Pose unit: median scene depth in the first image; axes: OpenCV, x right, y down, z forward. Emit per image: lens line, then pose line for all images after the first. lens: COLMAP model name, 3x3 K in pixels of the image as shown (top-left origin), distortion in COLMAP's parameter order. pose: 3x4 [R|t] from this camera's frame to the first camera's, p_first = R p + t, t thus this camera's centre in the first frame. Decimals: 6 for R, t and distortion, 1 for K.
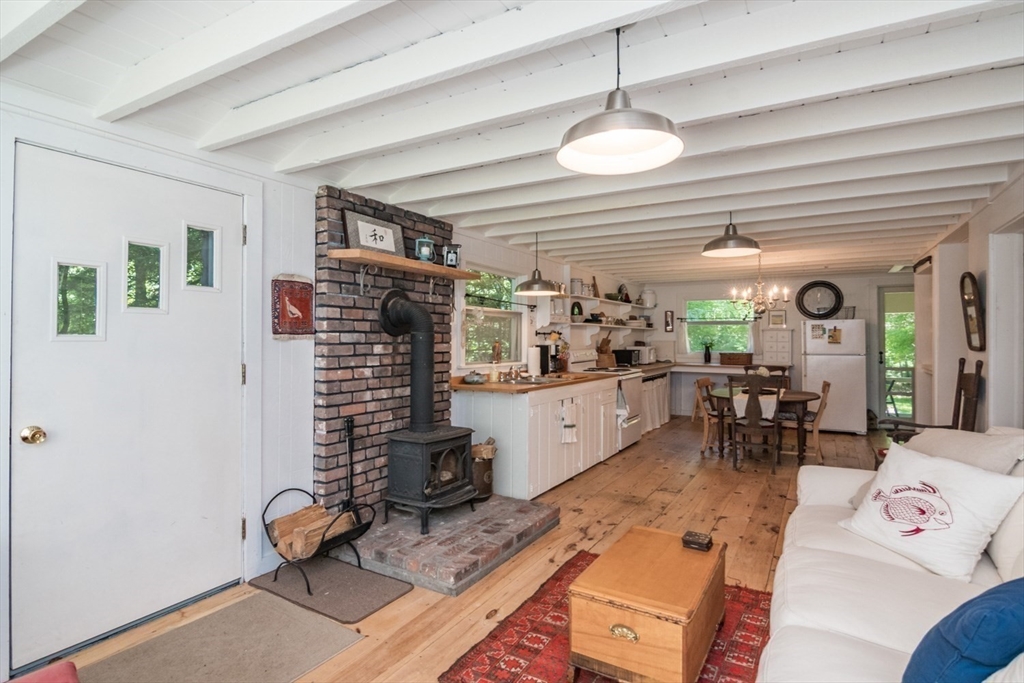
lens RADIAL K [[515.6, 0, 533.2], [0, 515.6, 332.7], [0, 0, 1]] dist [-0.007423, -0.002069]
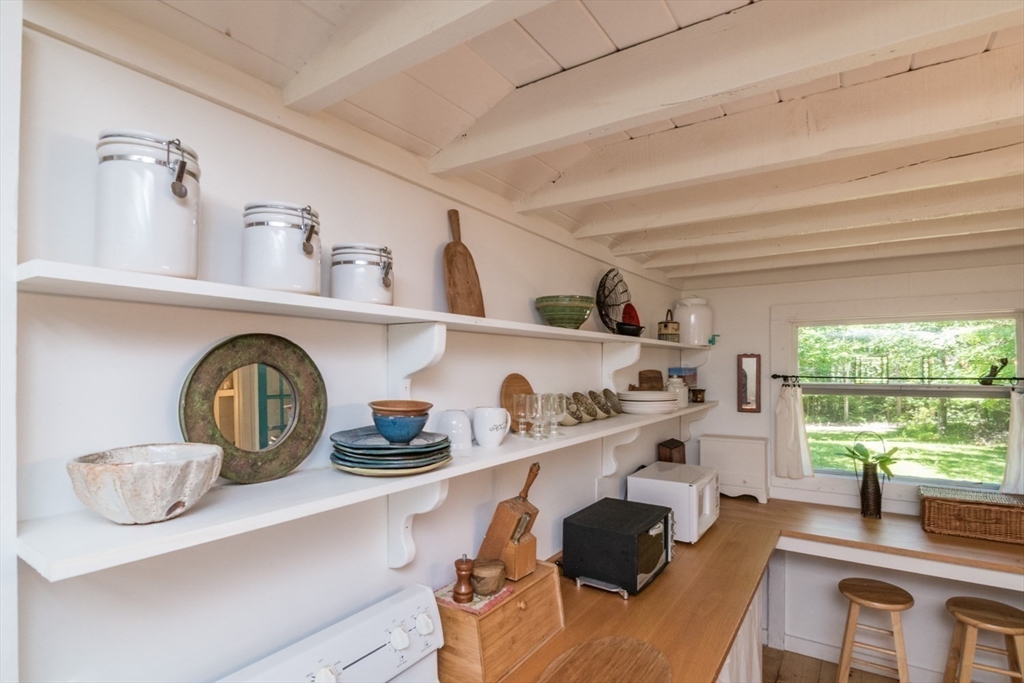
lens RADIAL K [[502.8, 0, 542.2], [0, 502.8, 362.8], [0, 0, 1]] dist [-0.002951, -0.003864]
pose [[0.999378, 0.000629, -0.035255, 0.209535], [-0.000412, 0.999981, 0.006161, -0.063325], [0.035259, -0.006143, 0.999359, 1.035001]]
